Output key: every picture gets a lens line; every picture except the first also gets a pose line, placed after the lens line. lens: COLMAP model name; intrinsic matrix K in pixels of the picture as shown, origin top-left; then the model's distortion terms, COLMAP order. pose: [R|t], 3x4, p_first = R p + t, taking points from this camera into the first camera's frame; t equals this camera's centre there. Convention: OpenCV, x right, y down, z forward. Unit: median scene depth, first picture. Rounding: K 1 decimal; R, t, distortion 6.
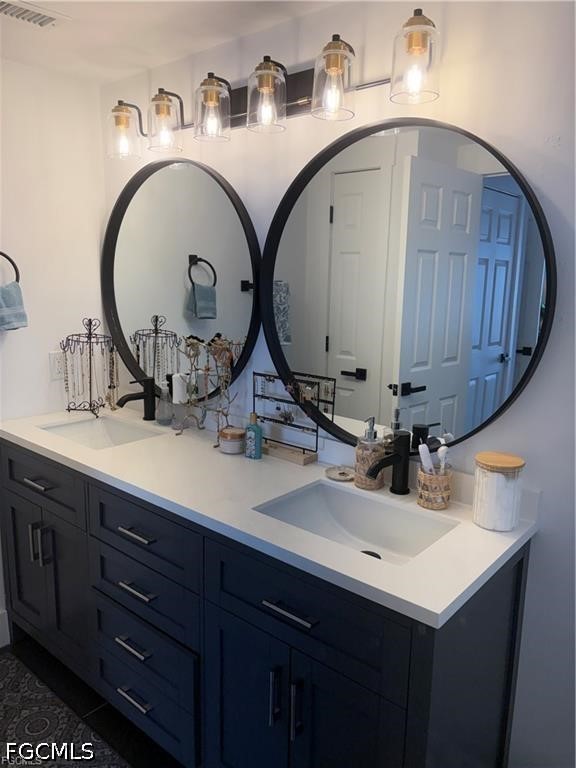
lens RADIAL K [[573.2, 0, 285.6], [0, 573.2, 388.2], [0, 0, 1]] dist [0.050200, -0.048714]
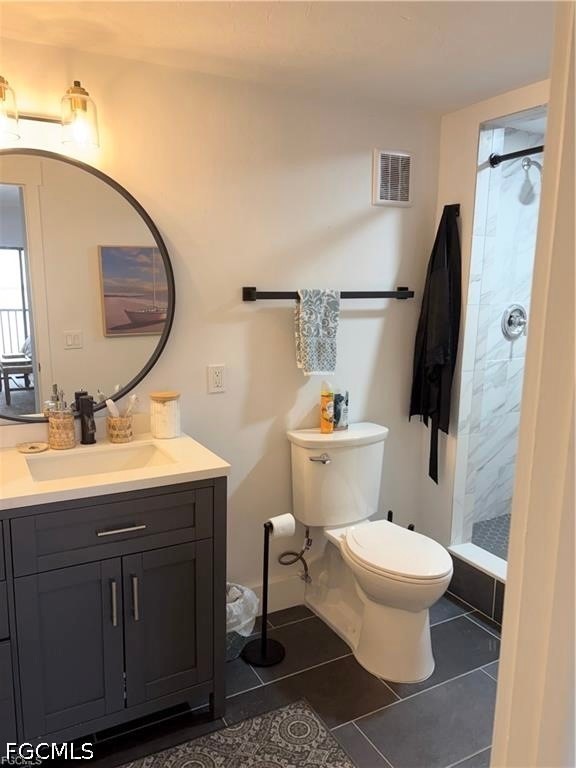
lens RADIAL K [[573.2, 0, 285.6], [0, 573.2, 388.2], [0, 0, 1]] dist [0.050200, -0.048714]
pose [[0.370310, -0.173867, 0.912492, -0.817433], [0.166446, 0.978848, 0.118964, -0.022632], [-0.913874, 0.107827, 0.391416, 0.080131]]
